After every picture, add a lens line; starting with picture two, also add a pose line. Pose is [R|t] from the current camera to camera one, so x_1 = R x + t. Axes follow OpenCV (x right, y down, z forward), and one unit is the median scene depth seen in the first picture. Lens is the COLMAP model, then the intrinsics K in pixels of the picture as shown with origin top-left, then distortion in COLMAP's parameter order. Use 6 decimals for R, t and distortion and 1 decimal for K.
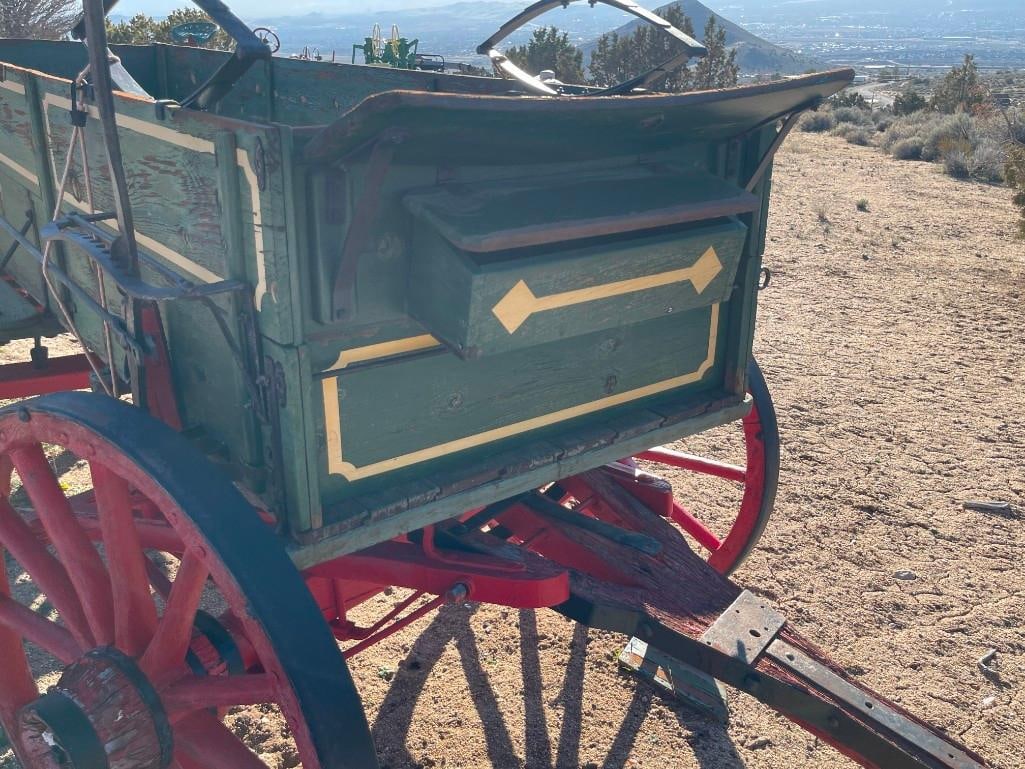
lens RADIAL K [[917.7, 0, 512.5], [0, 917.7, 372.2], [0, 0, 1]] dist [0.036436, 0.004355]
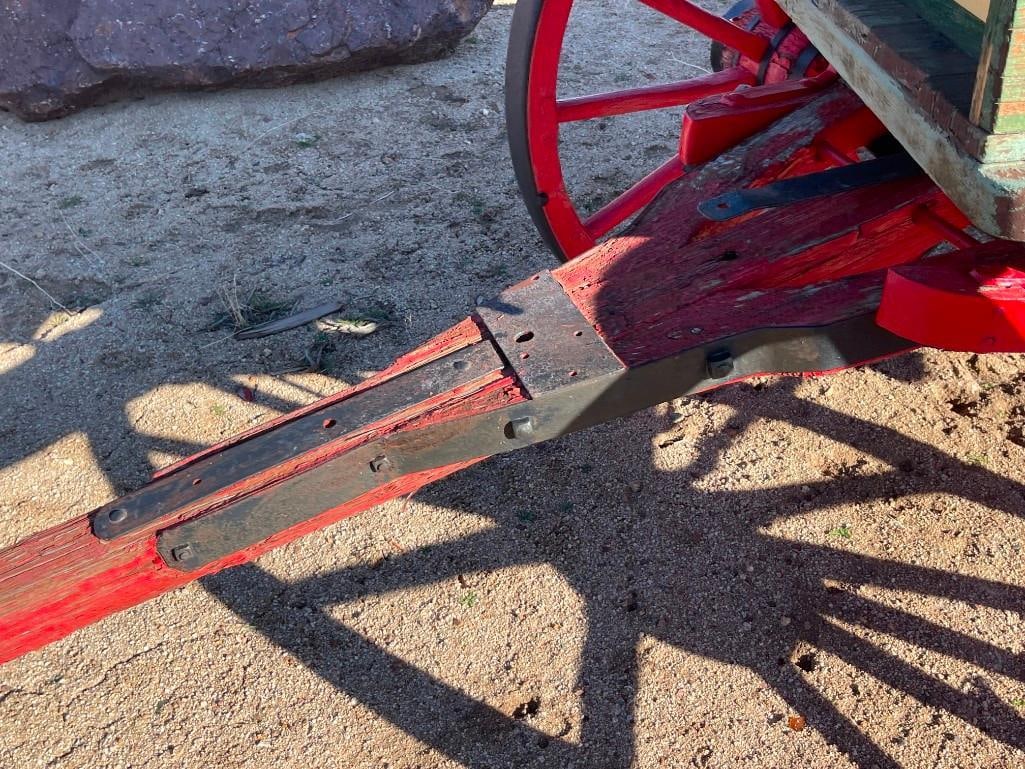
lens RADIAL K [[1074.4, 0, 513.2], [0, 1074.4, 376.8], [0, 0, 1]] dist [0.033322, -0.014038]
pose [[-0.557045, 0.467764, -0.686220, 0.549760], [-0.261991, 0.685119, 0.679686, -0.104010], [0.788075, 0.558399, -0.259092, 0.898051]]
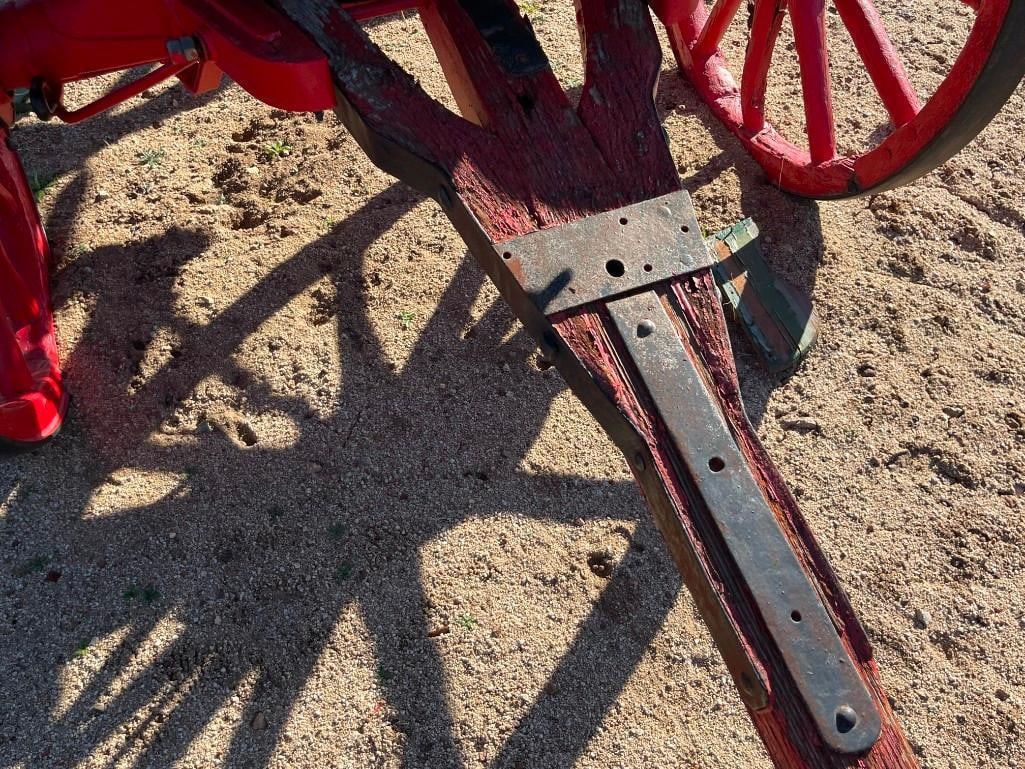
lens RADIAL K [[917.7, 0, 512.5], [0, 917.7, 372.2], [0, 0, 1]] dist [0.036436, 0.004355]
pose [[0.840399, 0.377667, -0.388712, 0.335882], [-0.123500, 0.831803, 0.541157, 0.043377], [0.527709, -0.406782, 0.745688, 0.424654]]
